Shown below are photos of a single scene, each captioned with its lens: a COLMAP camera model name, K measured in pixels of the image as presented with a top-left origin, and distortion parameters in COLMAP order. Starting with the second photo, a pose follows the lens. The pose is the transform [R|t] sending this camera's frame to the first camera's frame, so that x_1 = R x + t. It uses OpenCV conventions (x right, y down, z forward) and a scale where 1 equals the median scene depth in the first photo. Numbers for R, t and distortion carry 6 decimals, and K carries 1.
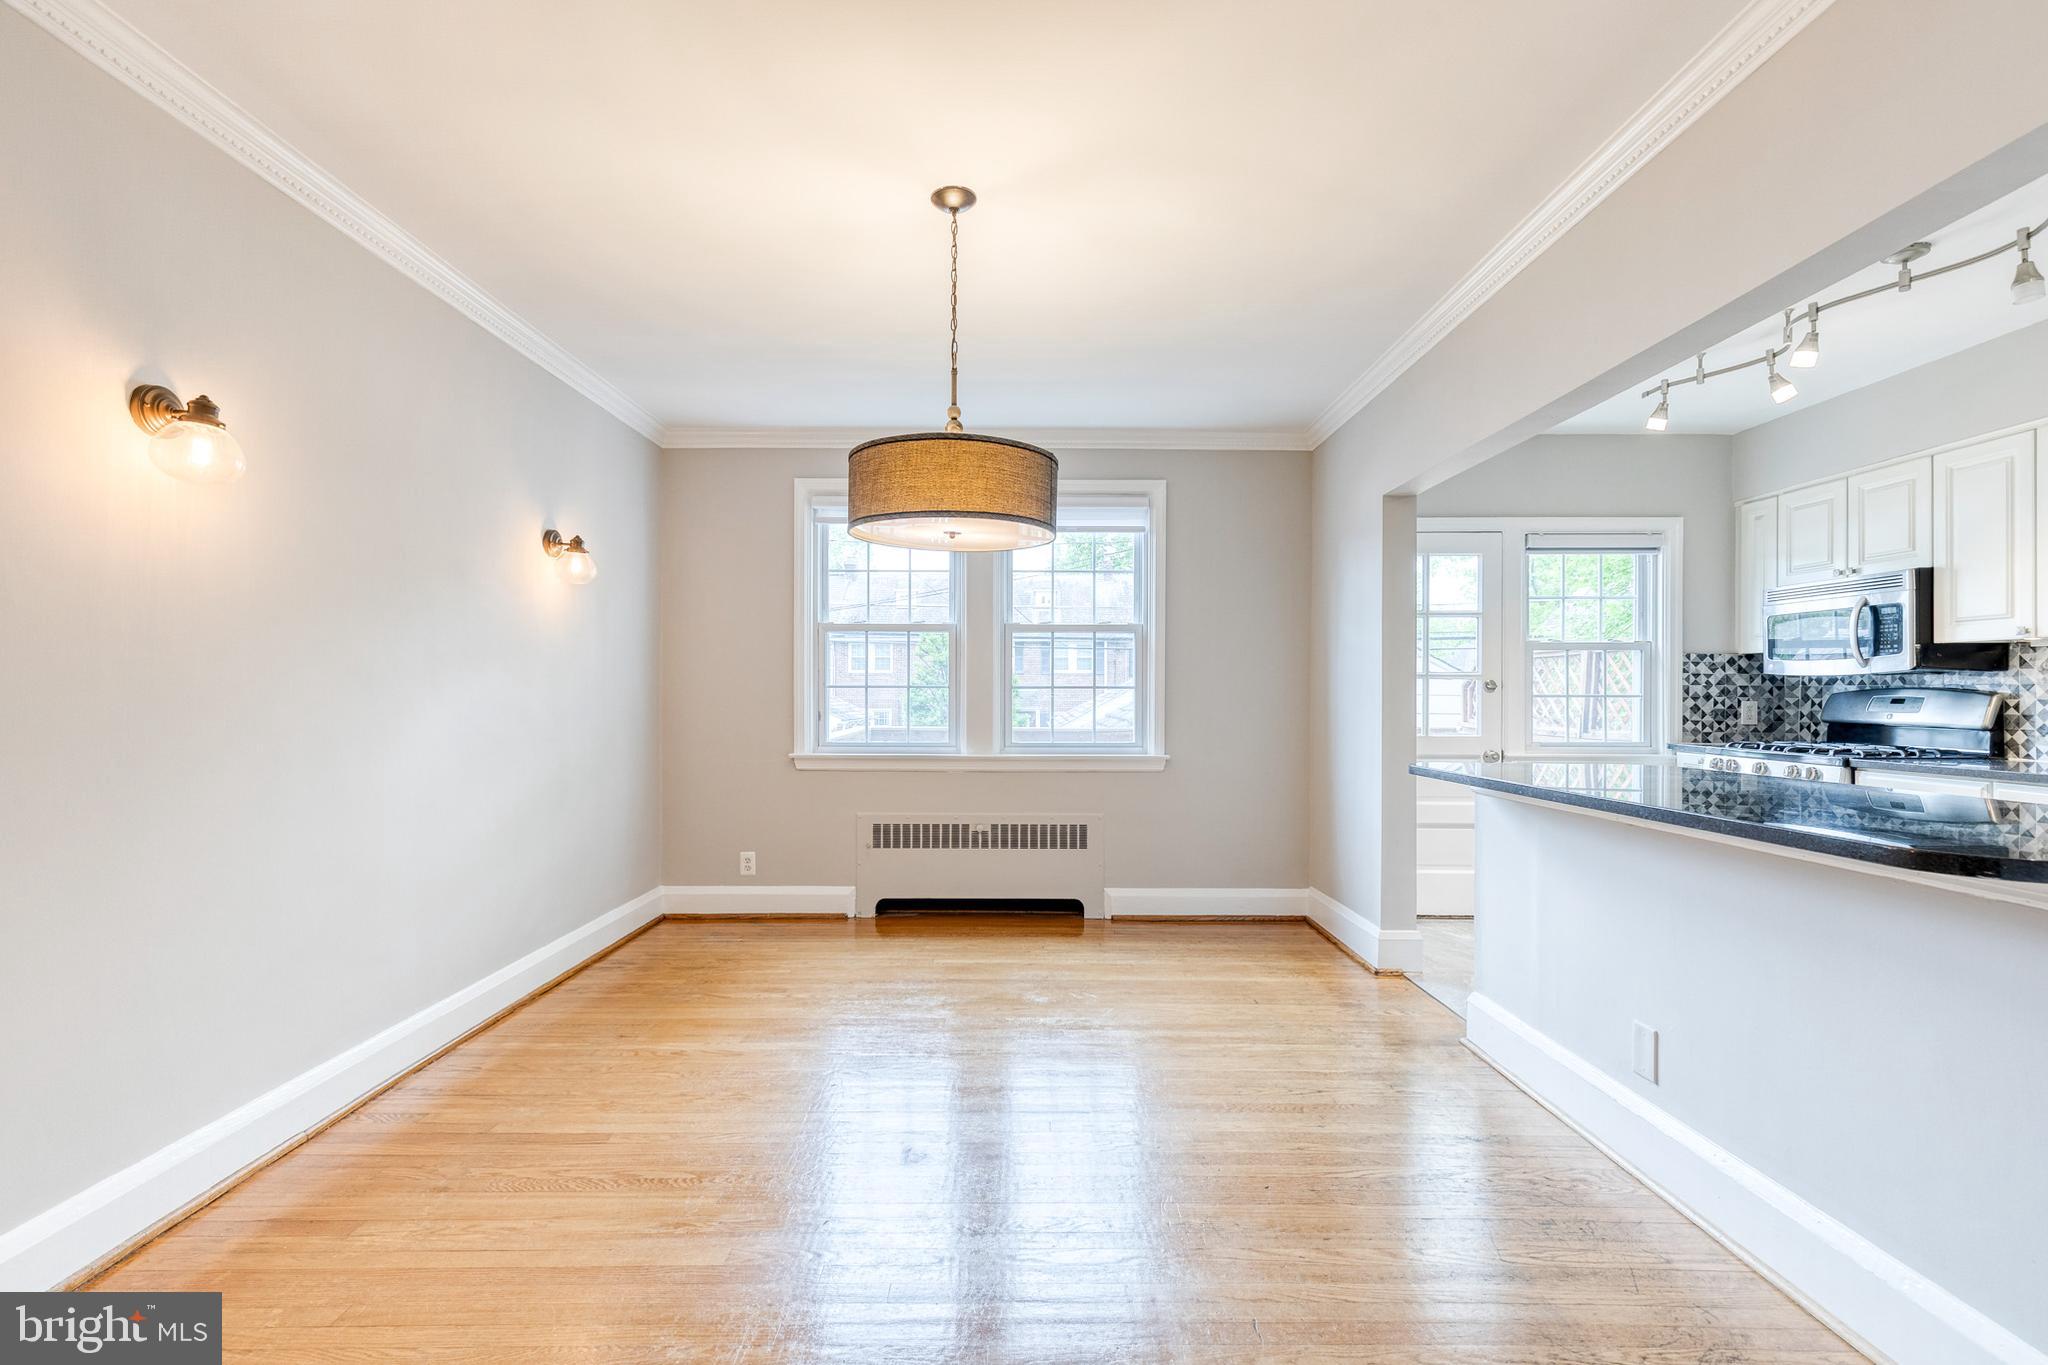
lens RADIAL K [[931.6, 0, 1045.4], [0, 931.6, 689.6], [0, 0, 1]] dist [0.011473, -0.000605]
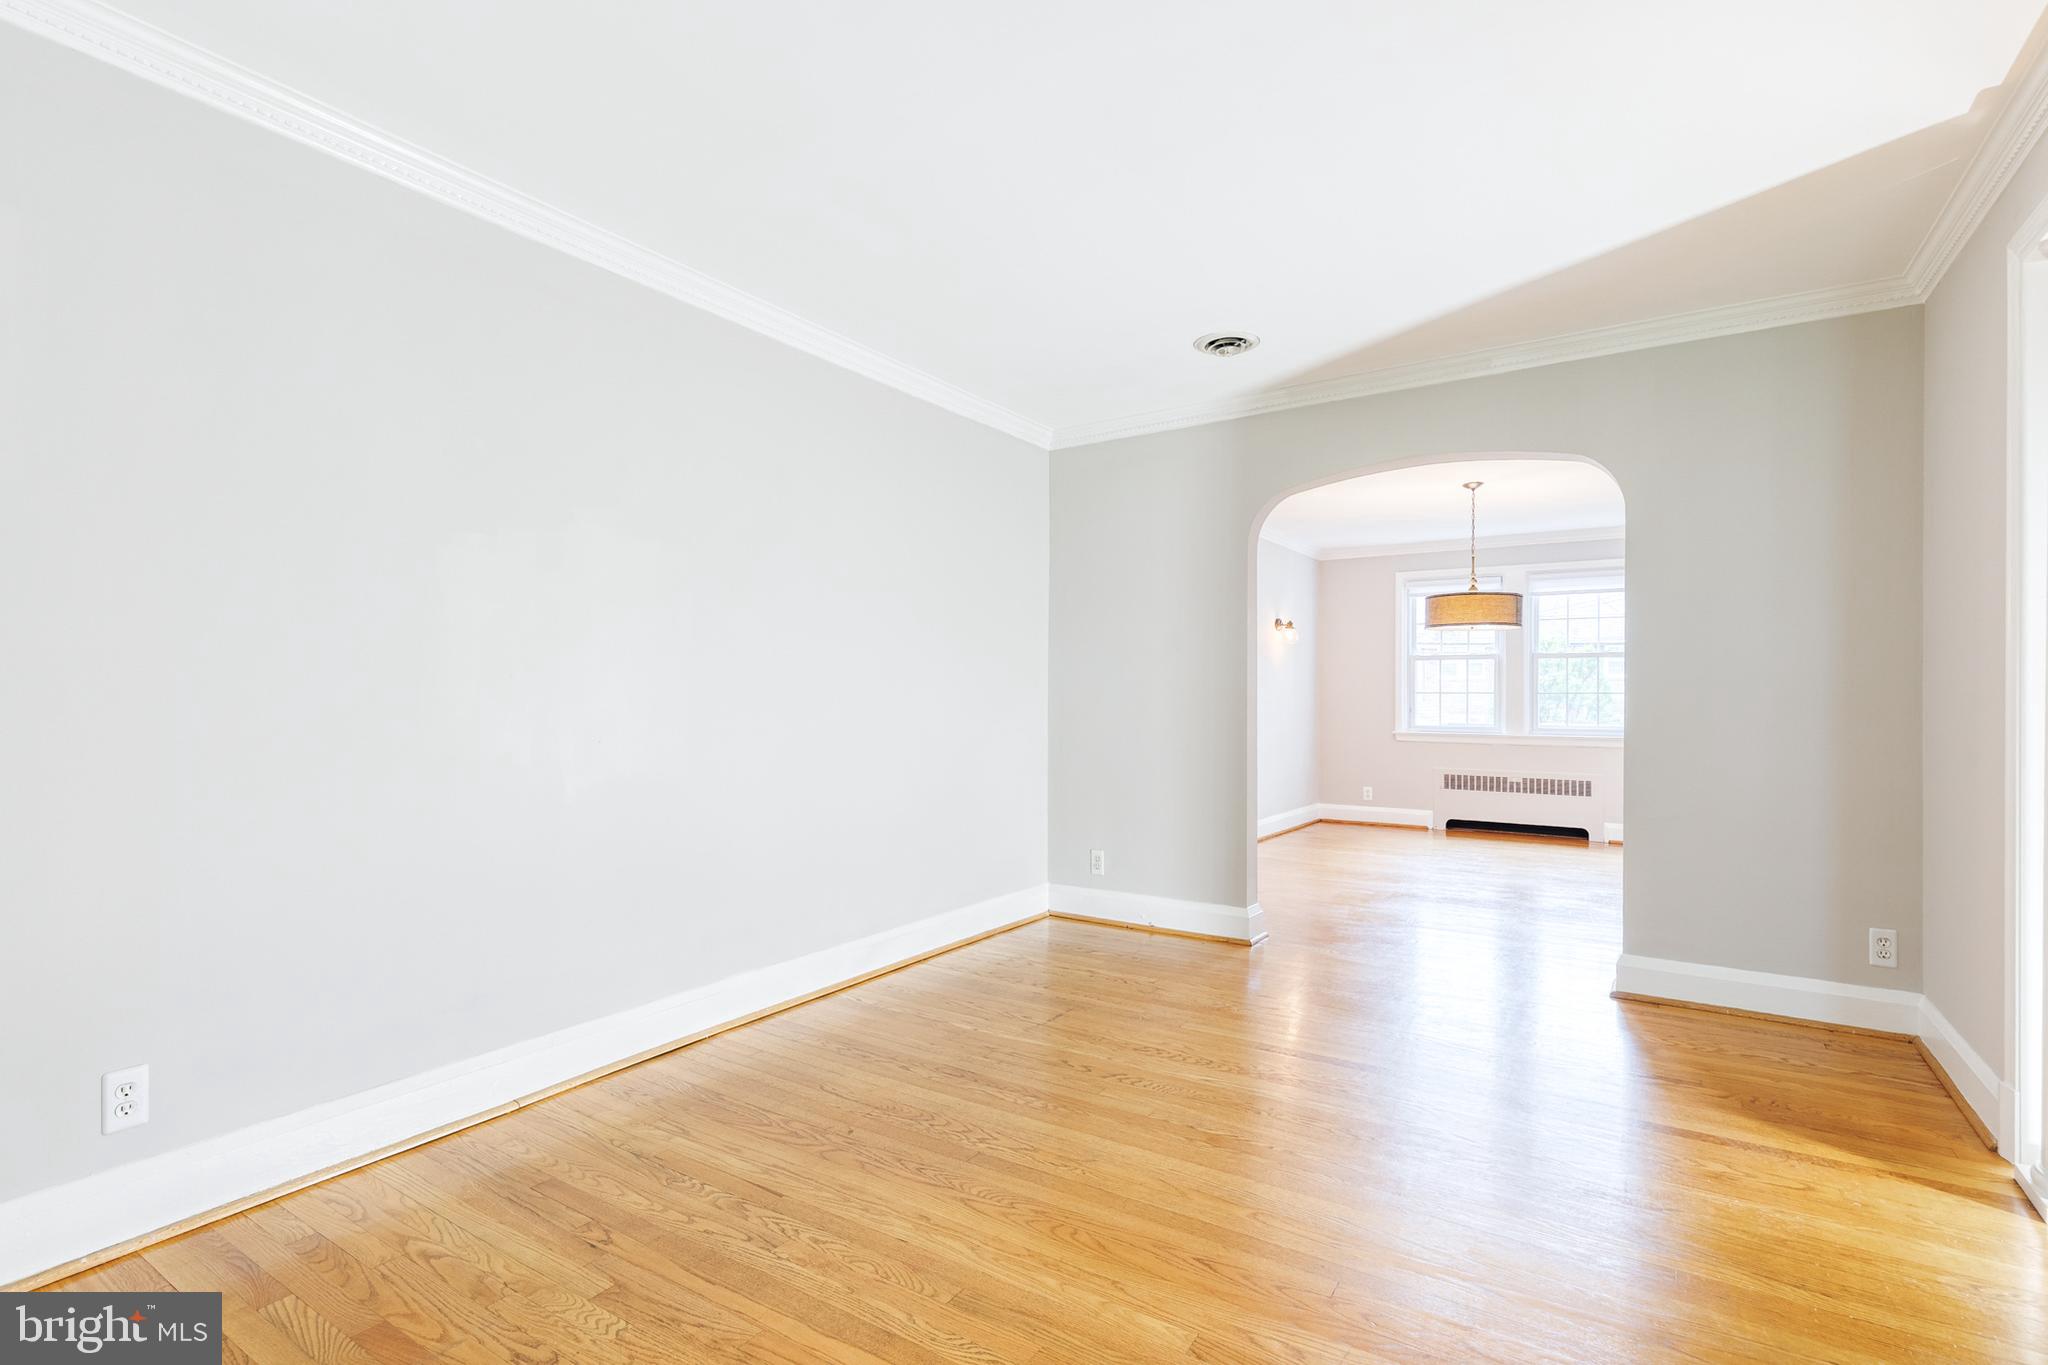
lens RADIAL K [[931.6, 0, 1045.4], [0, 931.6, 689.6], [0, 0, 1]] dist [0.011473, -0.000605]
pose [[0.822320, -0.001677, -0.569022, 0.196104], [0.001330, 0.999999, -0.001025, -0.008607], [0.569023, 0.000086, 0.822322, -0.855520]]
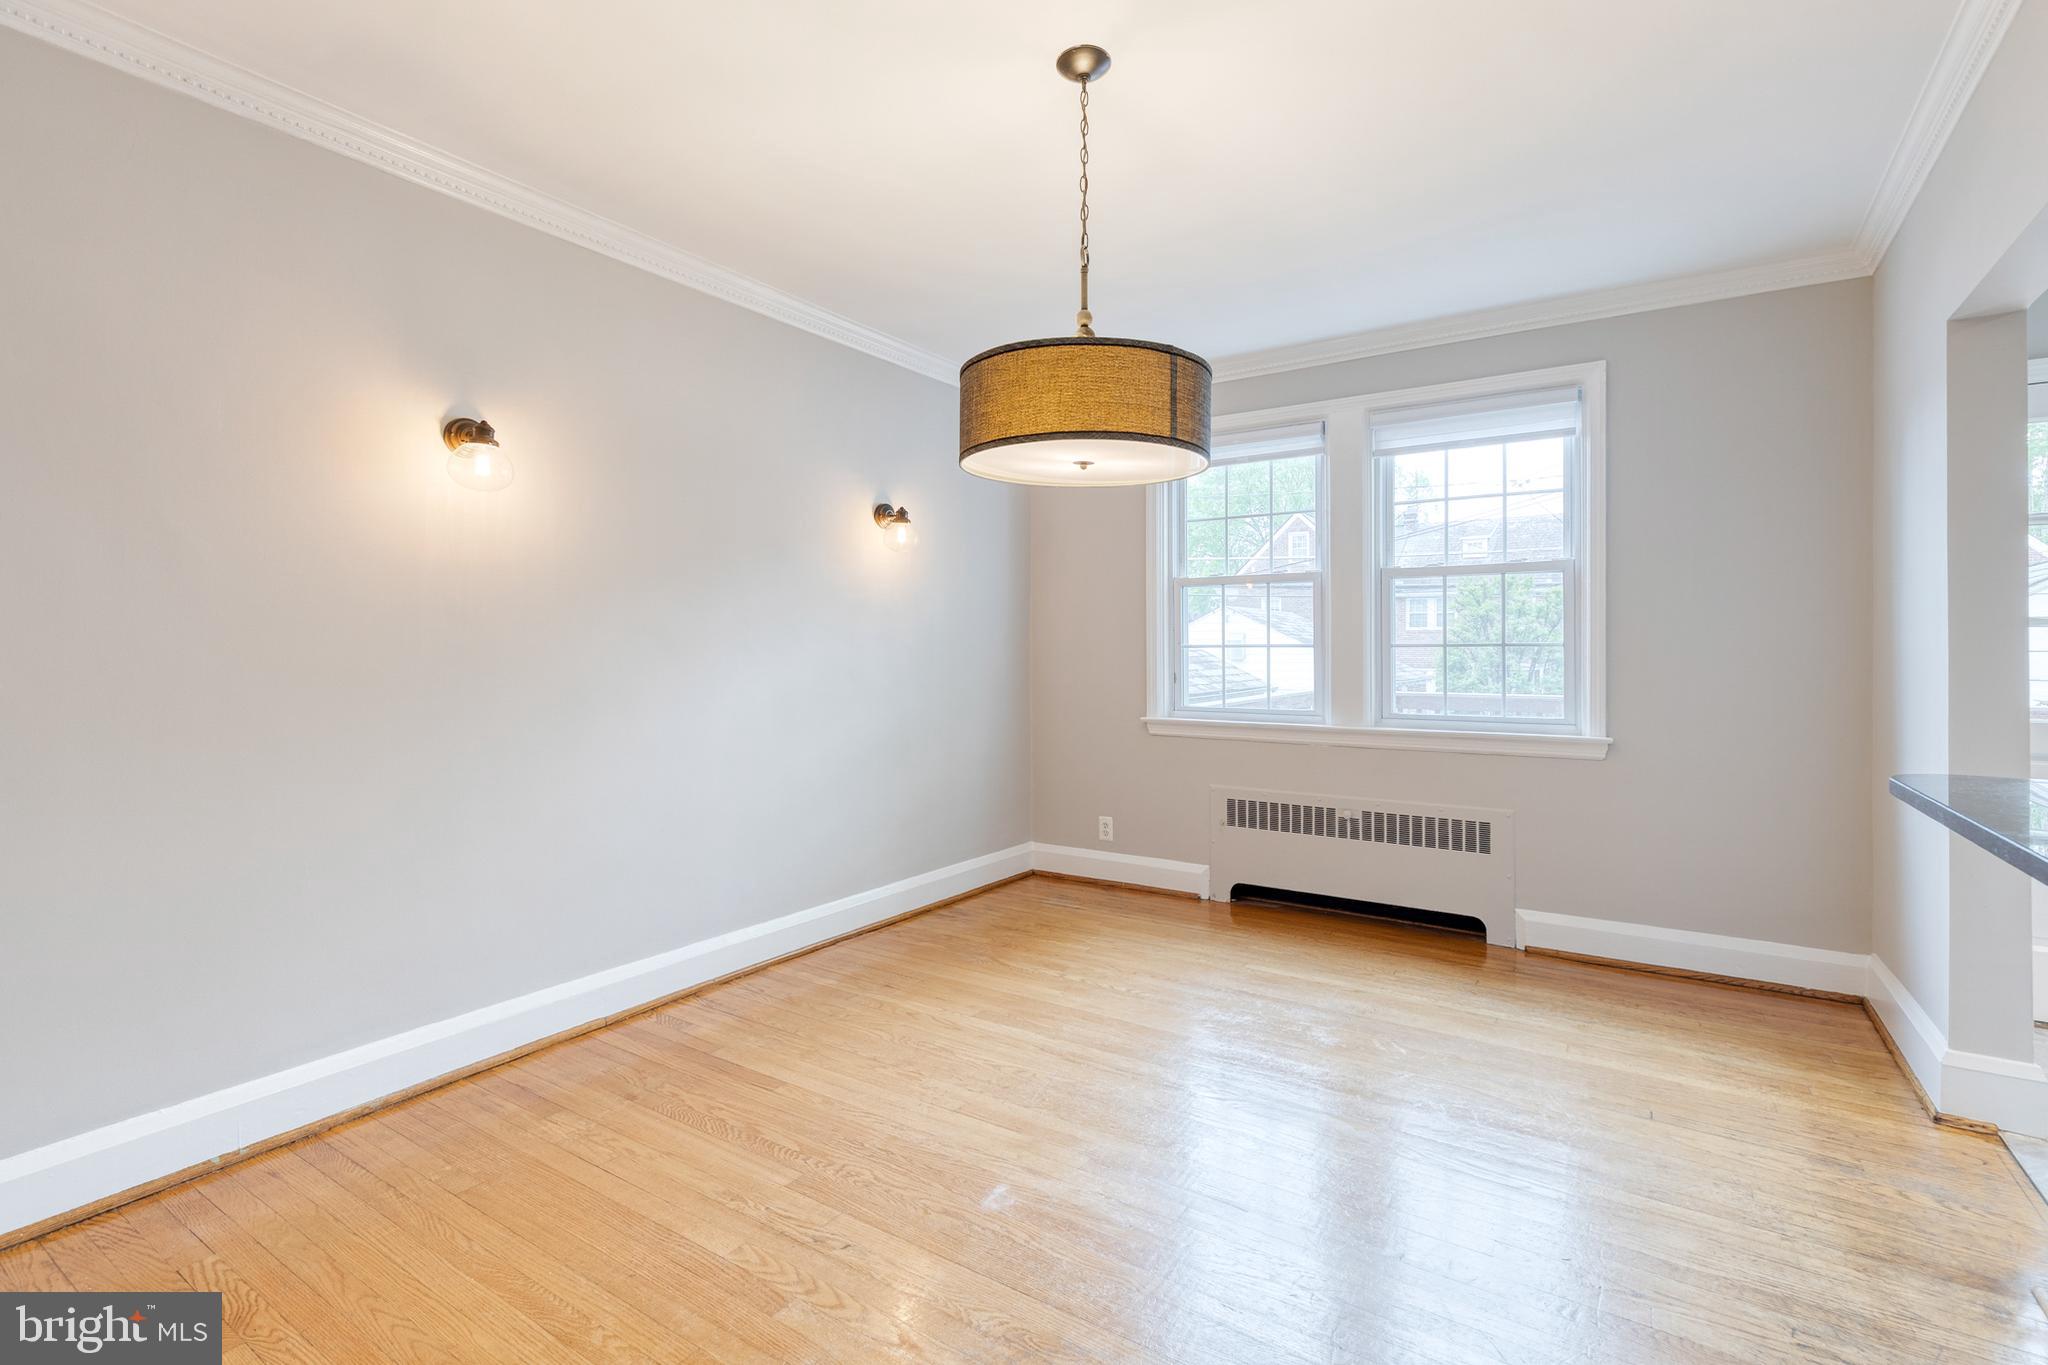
lens RADIAL K [[951.9, 0, 1012.7], [0, 951.9, 644.4], [0, 0, 1]] dist [0.009940, -0.001282]
pose [[0.835266, -0.007494, -0.549795, 0.160053], [0.004832, 0.999969, -0.006289, -0.000018], [0.549824, 0.002596, 0.835276, 0.126976]]
